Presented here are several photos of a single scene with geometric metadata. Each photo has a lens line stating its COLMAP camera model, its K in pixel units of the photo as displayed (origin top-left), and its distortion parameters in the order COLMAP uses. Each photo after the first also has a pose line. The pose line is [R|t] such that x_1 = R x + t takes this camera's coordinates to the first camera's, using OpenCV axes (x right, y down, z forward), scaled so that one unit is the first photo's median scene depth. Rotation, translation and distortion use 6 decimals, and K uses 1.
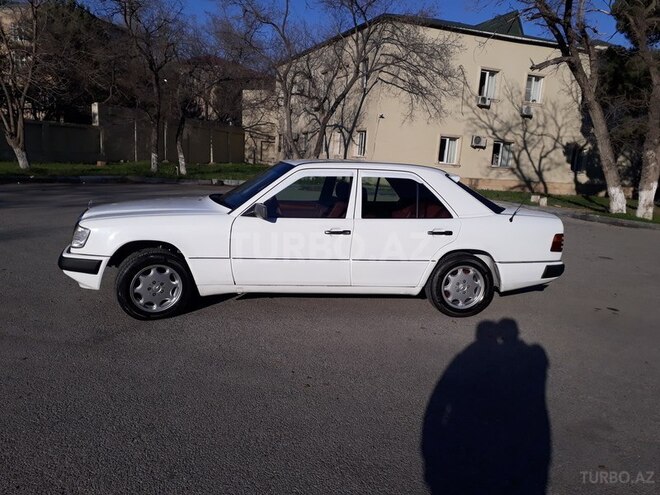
lens RADIAL K [[520.2, 0, 329.0], [0, 520.2, 250.6], [0, 0, 1]] dist [0.006326, -0.008705]
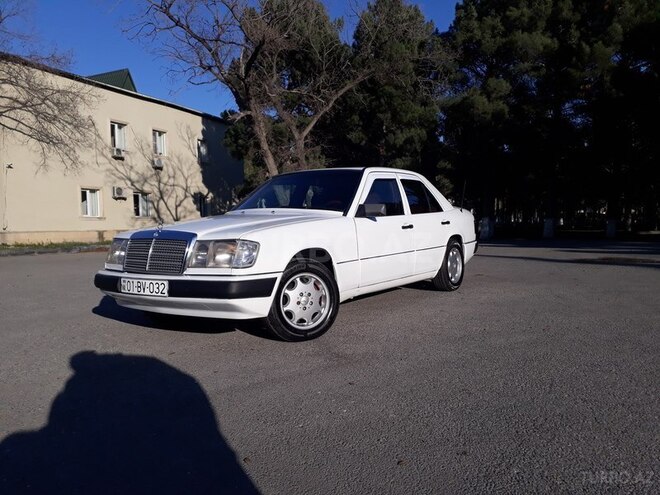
lens RADIAL K [[520.2, 0, 329.9], [0, 520.2, 246.6], [0, 0, 1]] dist [0.006326, -0.008705]
pose [[0.719351, -0.099960, 0.687417, -0.110272], [0.177745, 0.983135, -0.043041, 0.003168], [-0.671521, 0.153147, 0.724987, 0.036327]]
